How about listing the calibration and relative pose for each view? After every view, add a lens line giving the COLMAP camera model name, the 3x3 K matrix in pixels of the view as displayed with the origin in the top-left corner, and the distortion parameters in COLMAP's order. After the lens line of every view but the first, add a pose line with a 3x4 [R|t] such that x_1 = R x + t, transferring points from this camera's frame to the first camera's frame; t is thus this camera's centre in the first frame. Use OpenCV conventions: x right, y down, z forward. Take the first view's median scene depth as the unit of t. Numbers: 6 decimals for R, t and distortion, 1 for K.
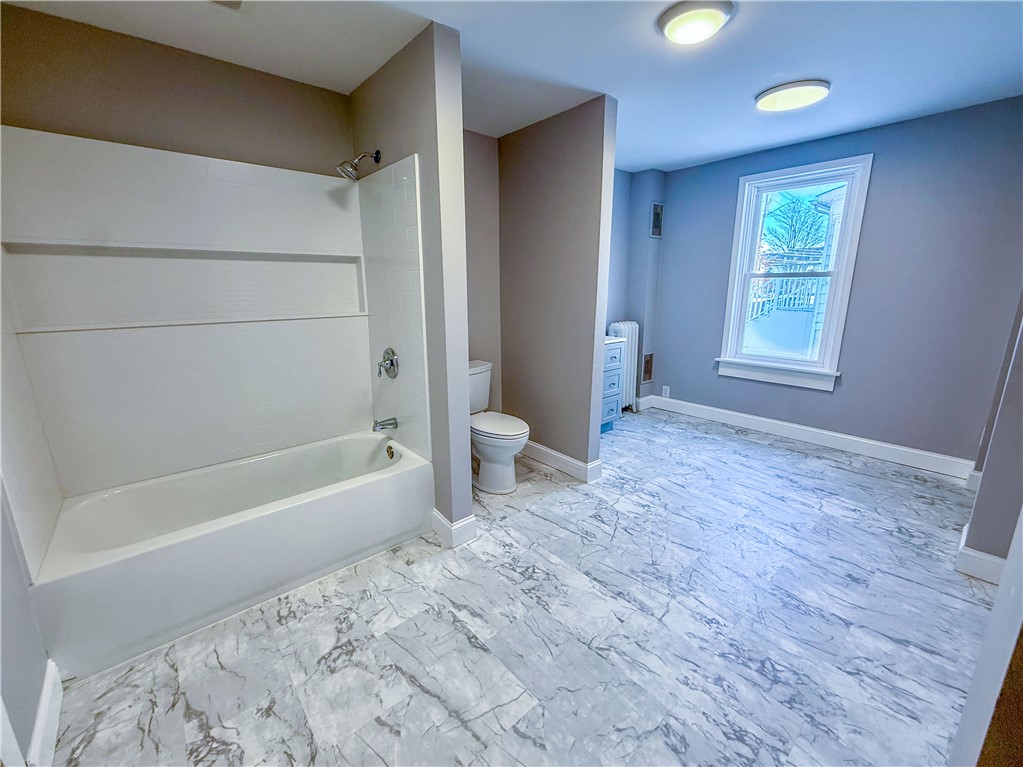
lens RADIAL K [[417.7, 0, 509.2], [0, 417.7, 384.1], [0, 0, 1]] dist [-0.001677, -0.000171]
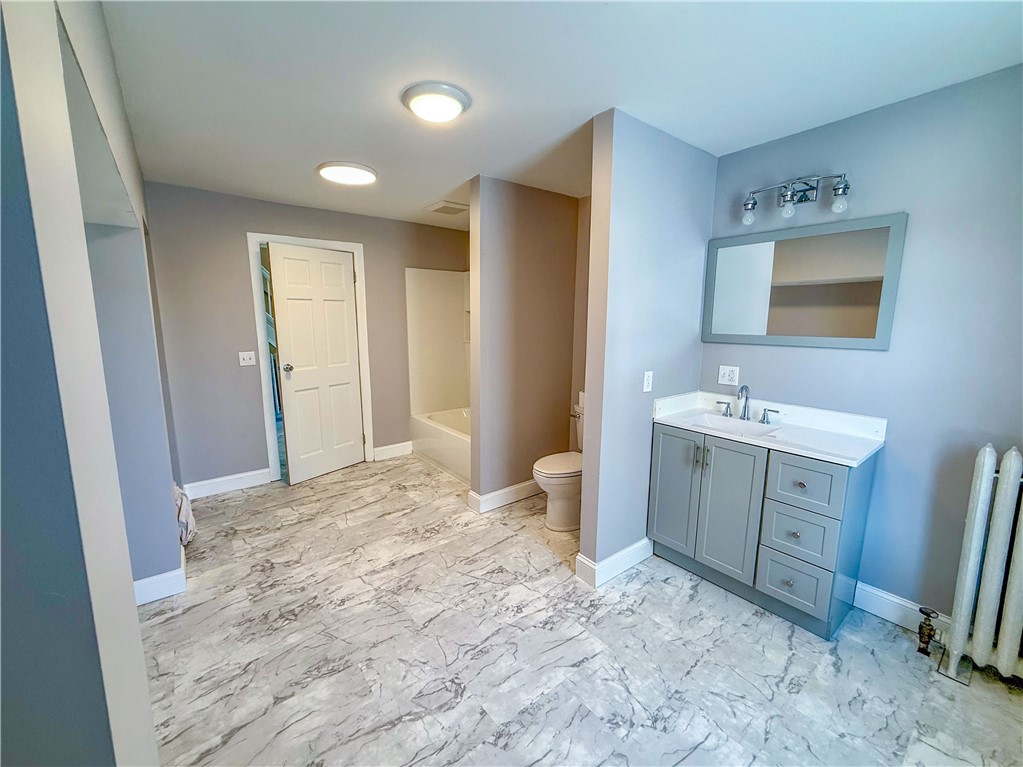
lens RADIAL K [[417.7, 0, 509.2], [0, 417.7, 384.1], [0, 0, 1]] dist [-0.001677, -0.000171]
pose [[-0.041153, 0.163616, -0.985665, 1.215642], [-0.238220, 0.956445, 0.168711, -0.295451], [0.970339, 0.241748, -0.000384, 1.015070]]
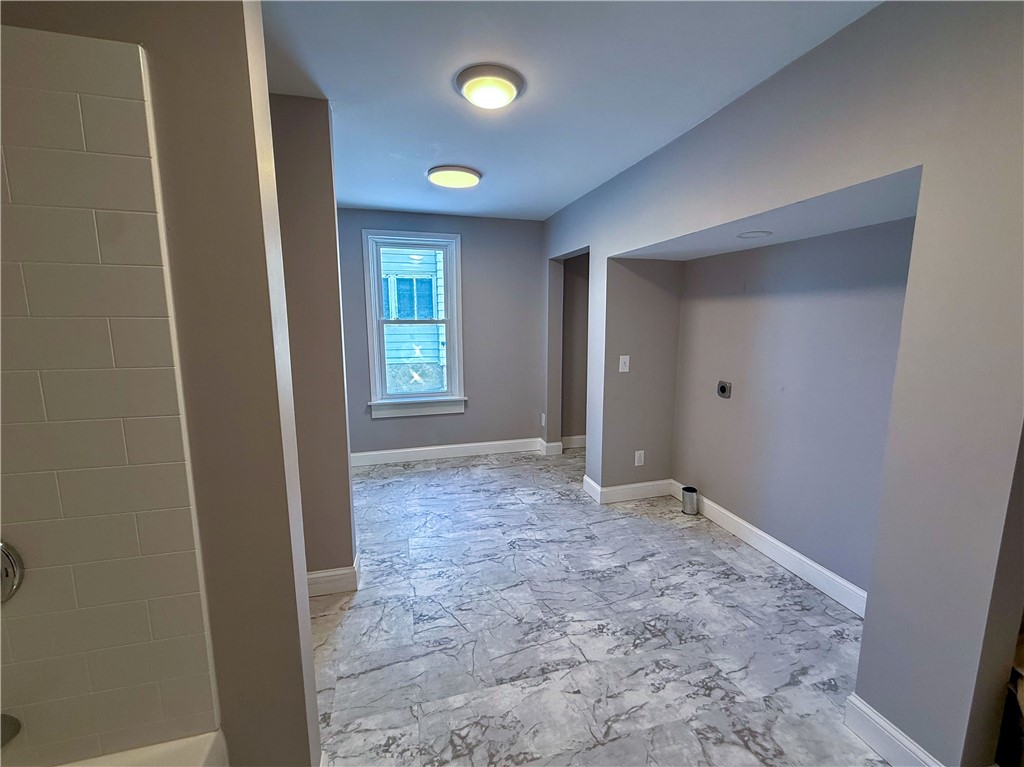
lens RADIAL K [[410.2, 0, 505.1], [0, 410.2, 383.6], [0, 0, 1]] dist [-0.000157, 0.000026]
pose [[0.437516, -0.127637, 0.890106, -0.405541], [0.209303, 0.977141, 0.037239, -0.133097], [-0.874512, 0.170010, 0.454230, 0.466848]]
